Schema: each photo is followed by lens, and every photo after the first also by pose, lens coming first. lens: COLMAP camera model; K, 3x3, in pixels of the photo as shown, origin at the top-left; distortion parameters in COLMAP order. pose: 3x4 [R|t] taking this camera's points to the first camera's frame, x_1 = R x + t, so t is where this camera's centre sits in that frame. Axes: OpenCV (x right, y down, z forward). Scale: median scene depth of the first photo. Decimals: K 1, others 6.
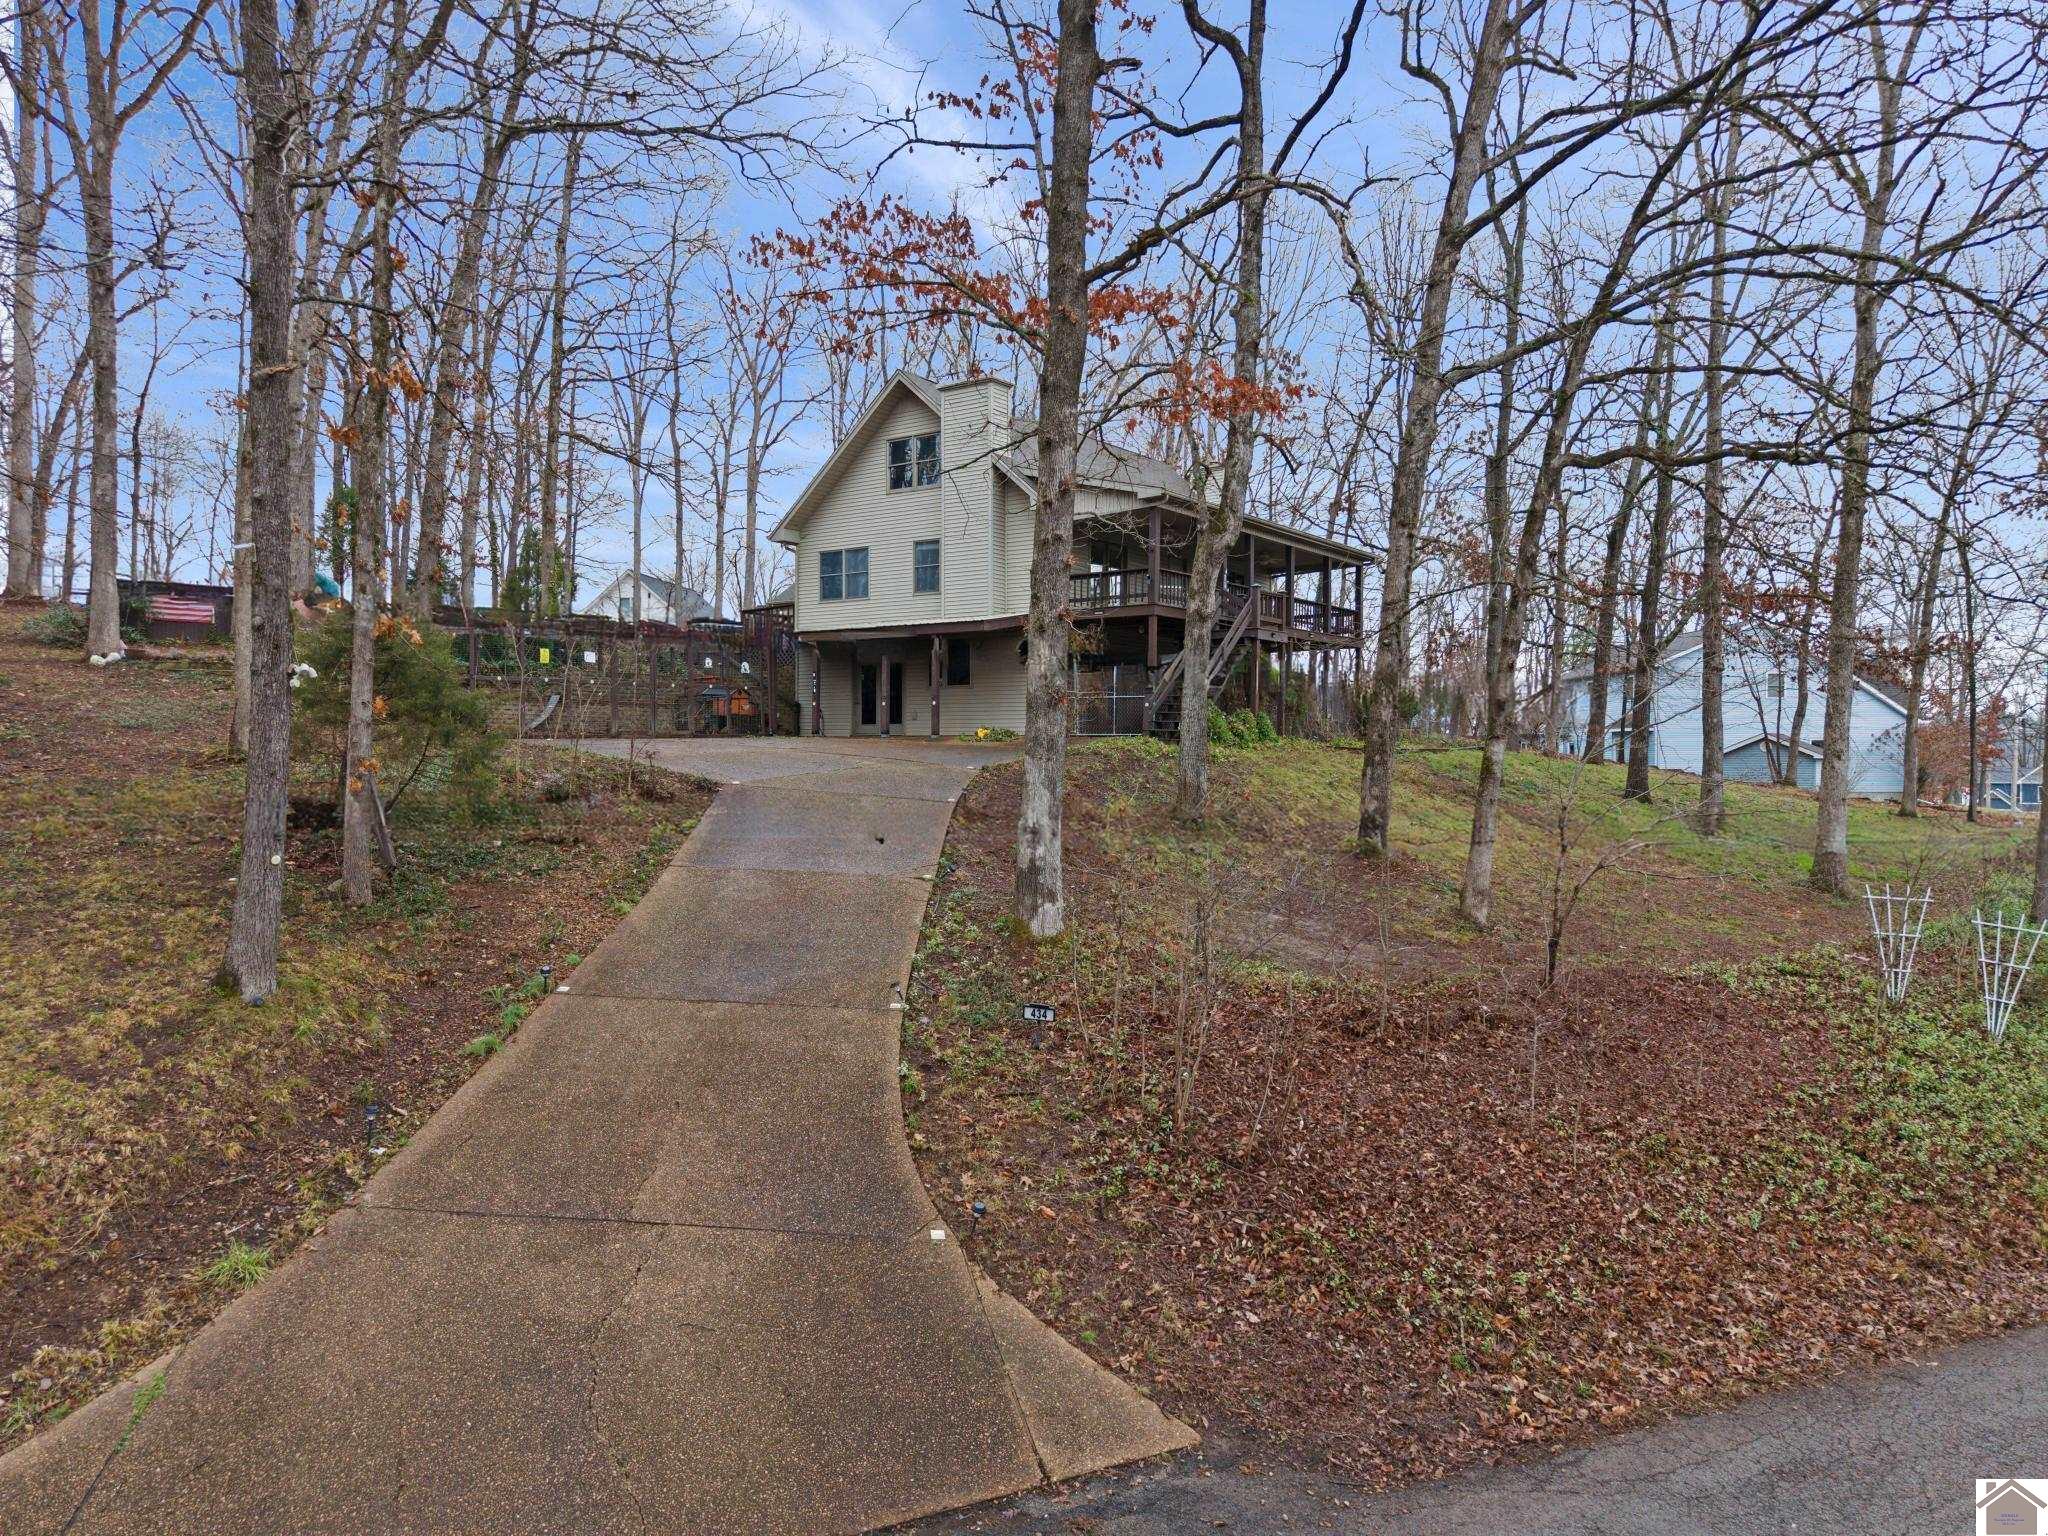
lens RADIAL K [[1362.5, 0, 1024.0], [0, 1362.5, 768.0], [0, 0, 1]] dist [-0.002821, -0.000971]
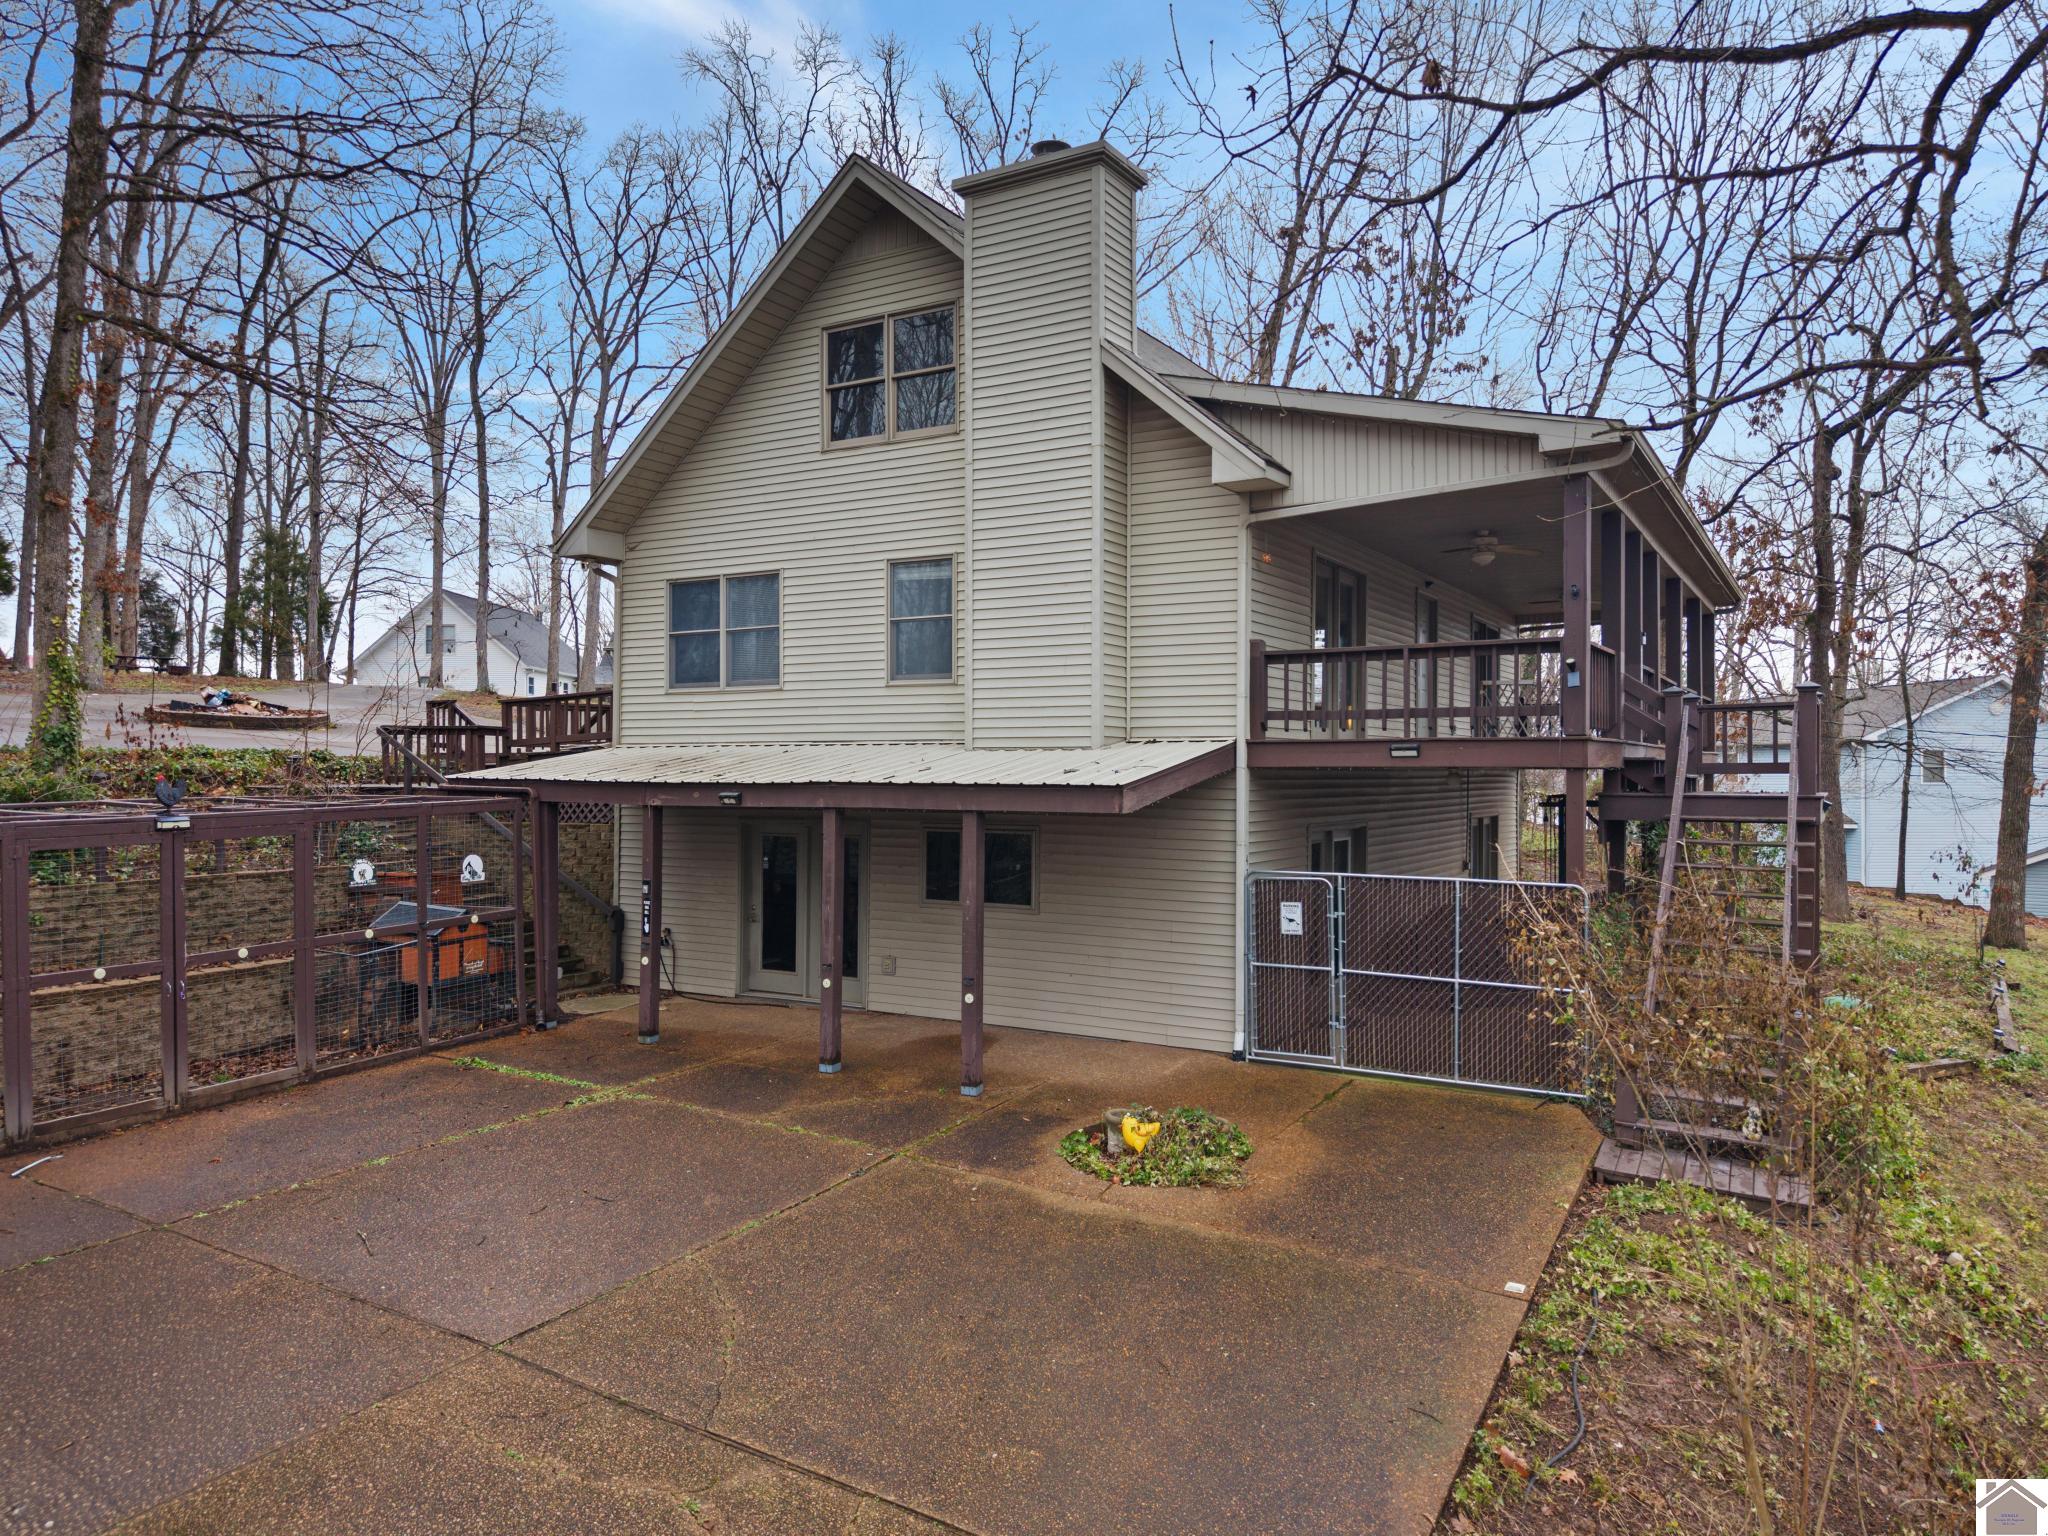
lens RADIAL K [[1362.5, 0, 1024.0], [0, 1362.5, 768.0], [0, 0, 1]] dist [-0.002821, -0.000971]
pose [[0.996184, 0.001012, 0.087274, -0.073747], [-0.000083, 0.999943, -0.010655, -0.093416], [-0.087280, 0.010607, 0.996127, 0.553502]]
